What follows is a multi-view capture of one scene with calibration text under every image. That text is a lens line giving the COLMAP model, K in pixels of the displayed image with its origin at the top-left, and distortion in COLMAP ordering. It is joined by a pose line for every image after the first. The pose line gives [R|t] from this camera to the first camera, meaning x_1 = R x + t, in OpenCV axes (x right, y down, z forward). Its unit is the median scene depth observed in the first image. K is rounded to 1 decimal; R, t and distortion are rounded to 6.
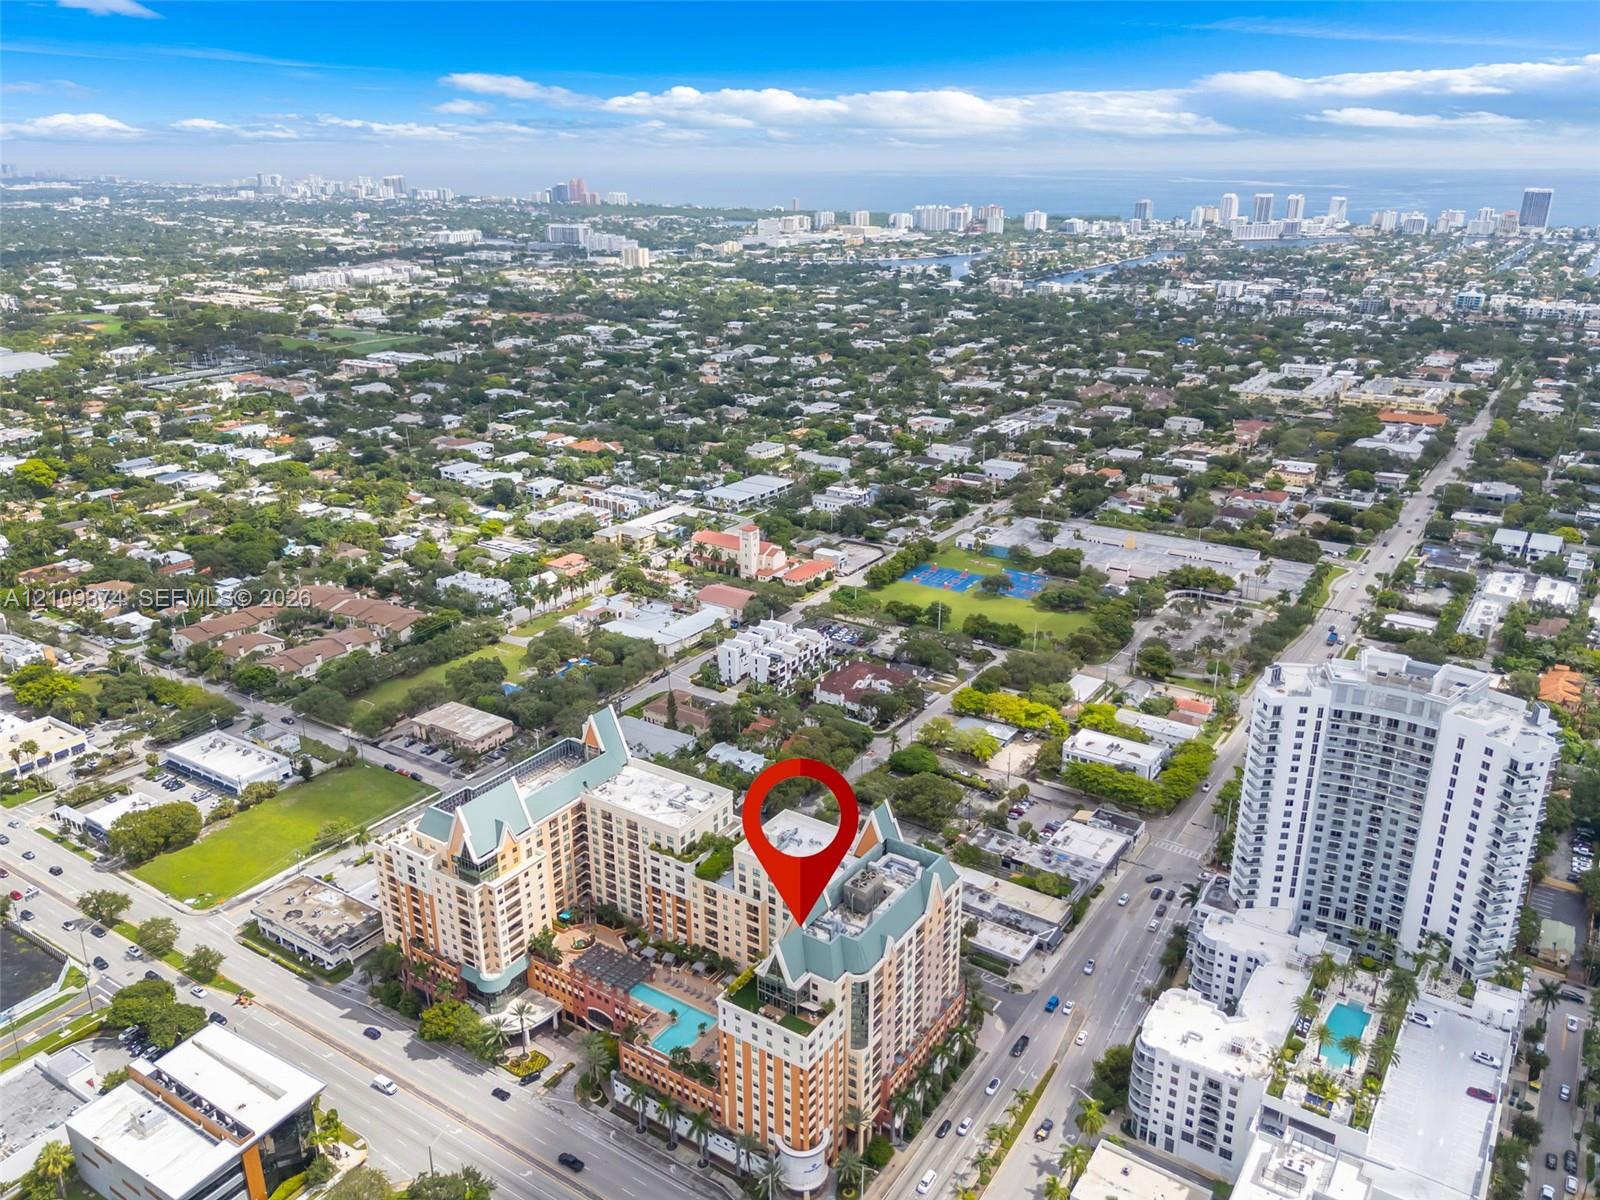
lens RADIAL K [[1167.8, 0, 789.4], [0, 1167.8, 629.4], [0, 0, 1]] dist [0.089139, -0.065913]
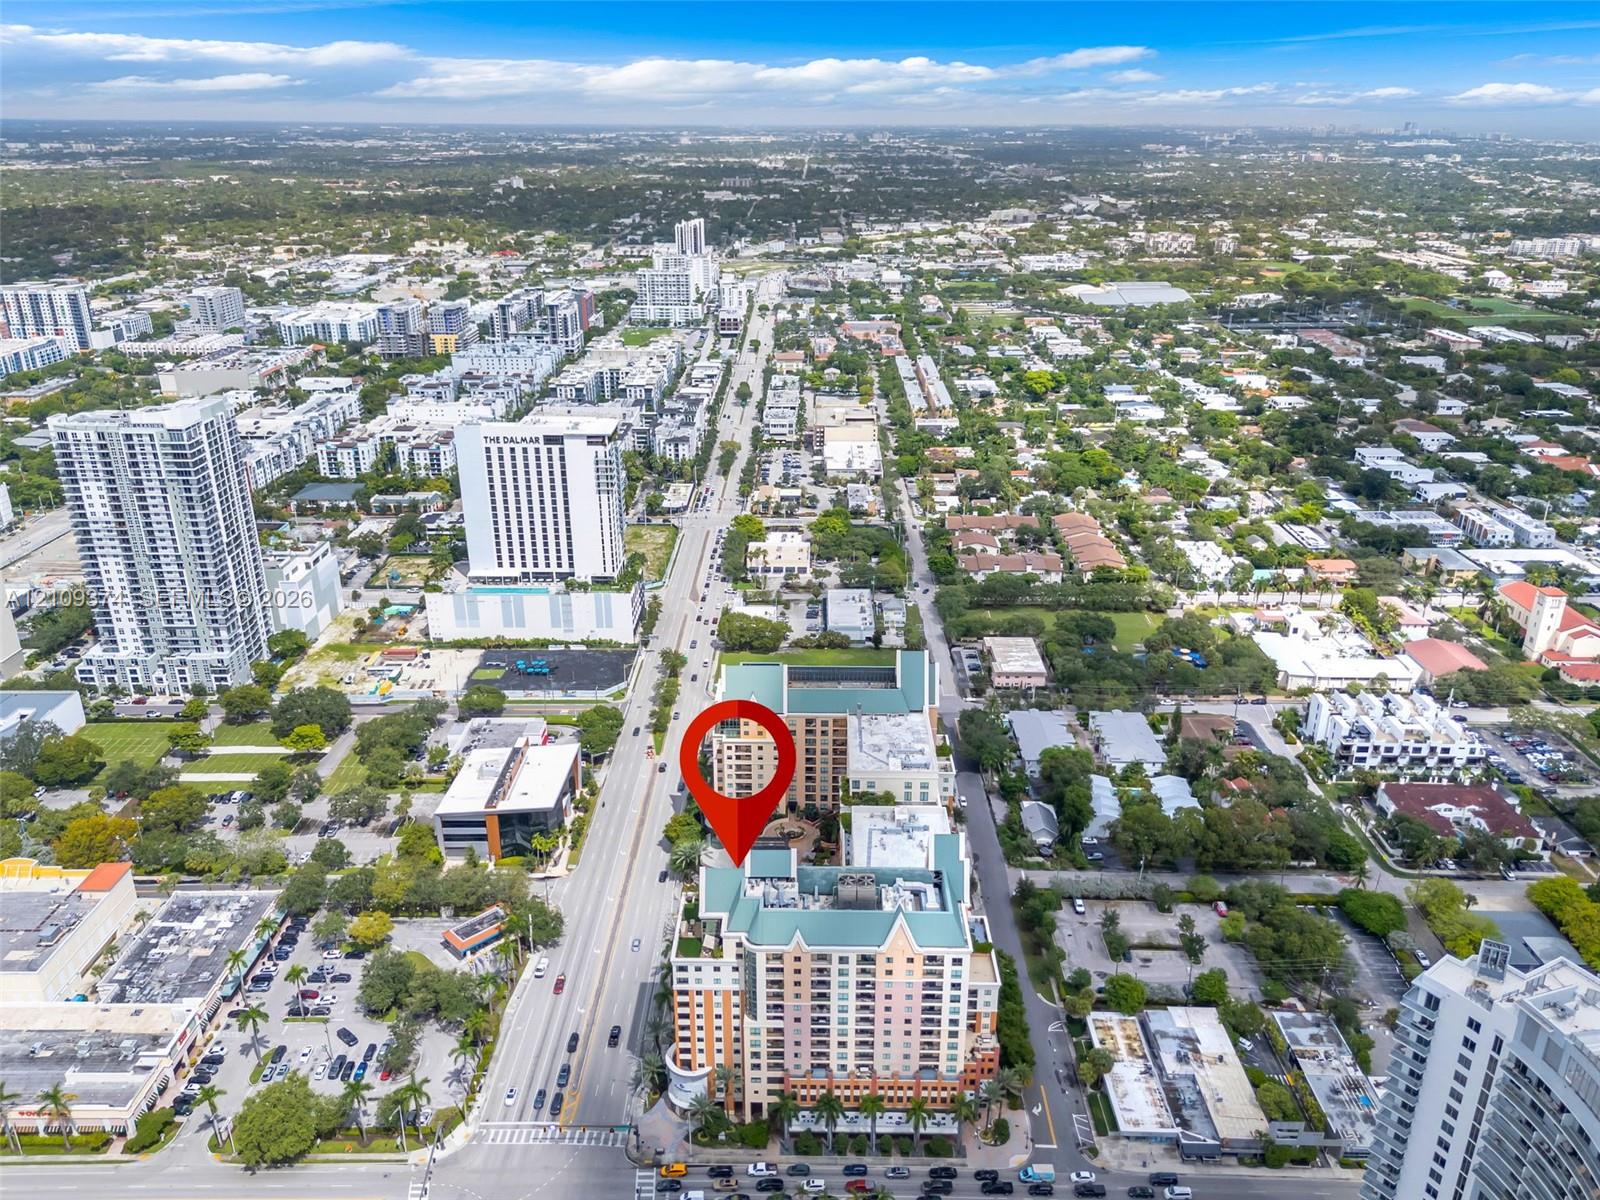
lens RADIAL K [[1167.8, 0, 793.3], [0, 1167.8, 606.6], [0, 0, 1]] dist [0.089139, -0.065913]
pose [[0.539936, 0.323020, -0.777256, 0.382714], [-0.311084, 0.934629, 0.172323, -0.074785], [0.782110, 0.148748, 0.605127, 0.195631]]
